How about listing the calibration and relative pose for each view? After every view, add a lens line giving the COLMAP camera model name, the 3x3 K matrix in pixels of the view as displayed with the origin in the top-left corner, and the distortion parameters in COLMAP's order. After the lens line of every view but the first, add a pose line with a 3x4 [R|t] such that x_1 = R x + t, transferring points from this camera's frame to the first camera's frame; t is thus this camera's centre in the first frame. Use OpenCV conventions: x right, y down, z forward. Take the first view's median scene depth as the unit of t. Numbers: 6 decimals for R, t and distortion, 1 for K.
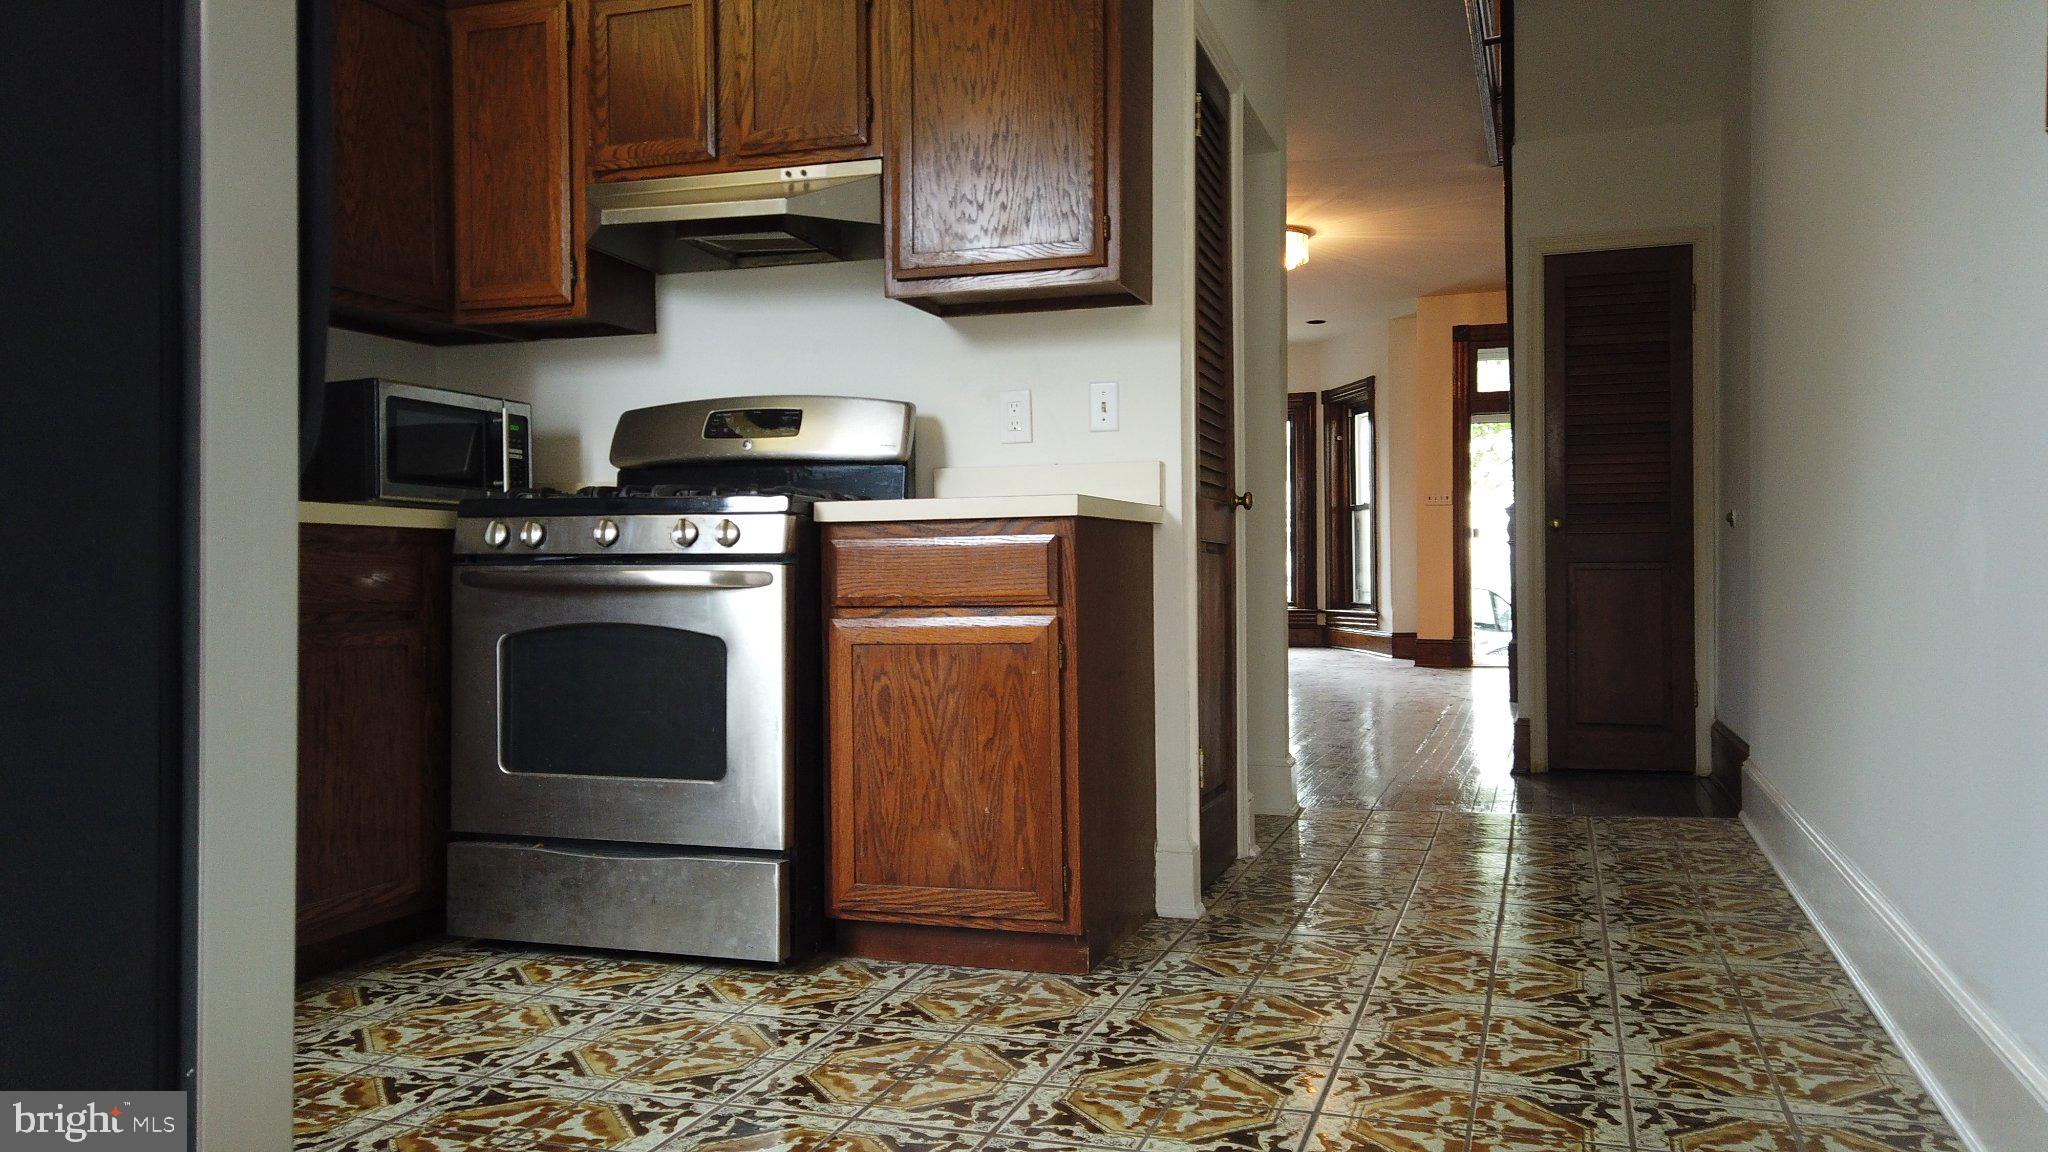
lens RADIAL K [[1509.4, 0, 1021.0], [0, 1509.4, 569.8], [0, 0, 1]] dist [0.069775, -0.071621]
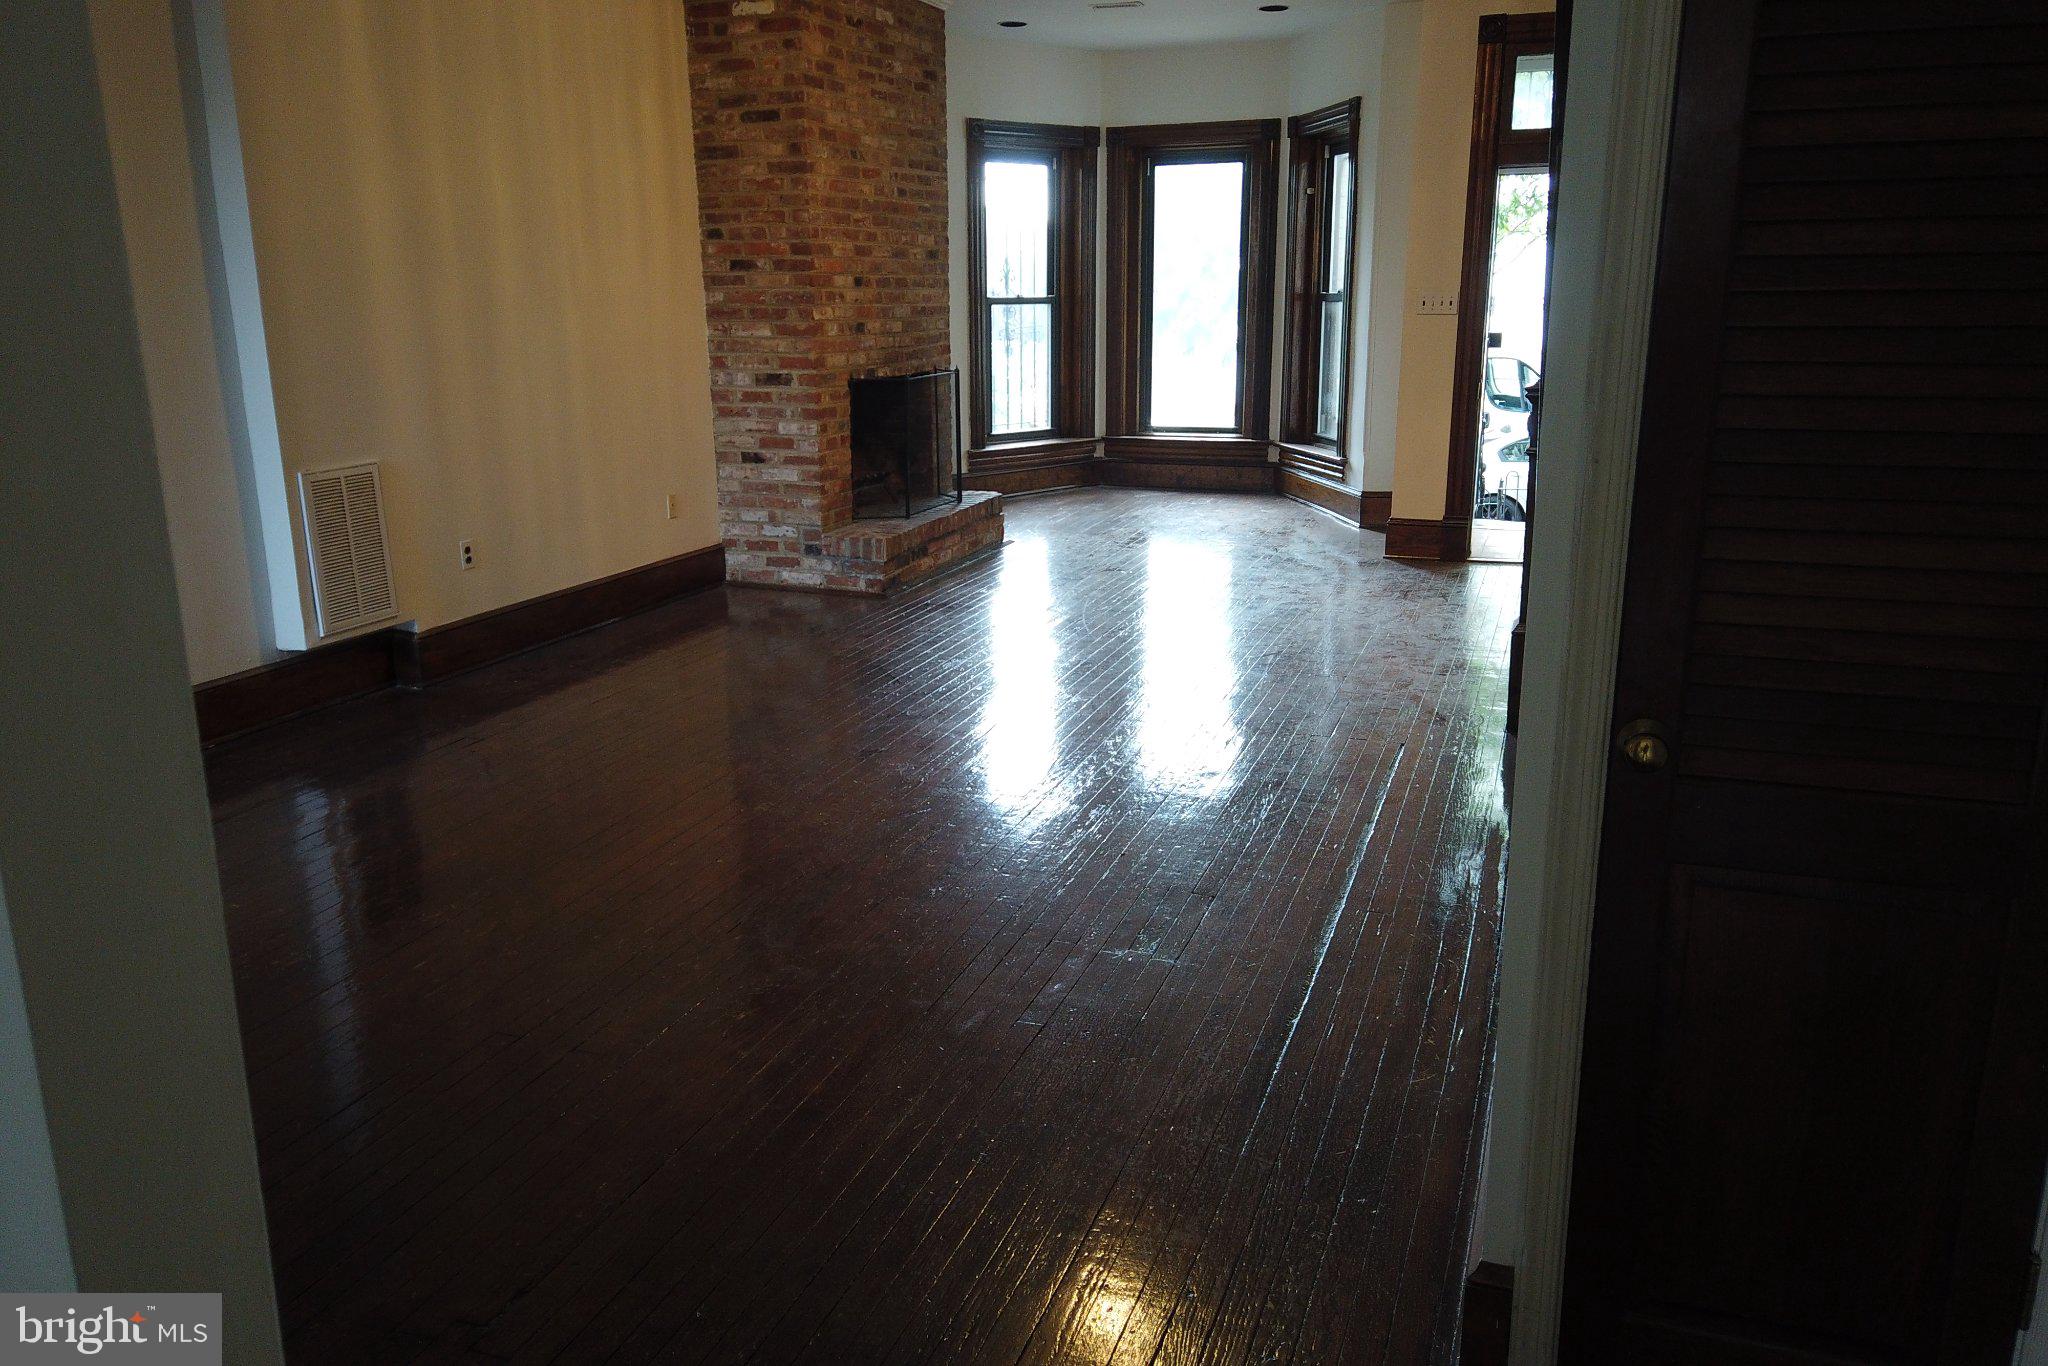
lens RADIAL K [[1524.8, 0, 1021.9], [0, 1524.8, 677.8], [0, 0, 1]] dist [0.063964, -0.060591]
pose [[0.999940, 0.002234, -0.010717, 0.387183], [0.000519, 0.968183, 0.250241, -0.210069], [0.010935, -0.250232, 0.968124, 1.187287]]
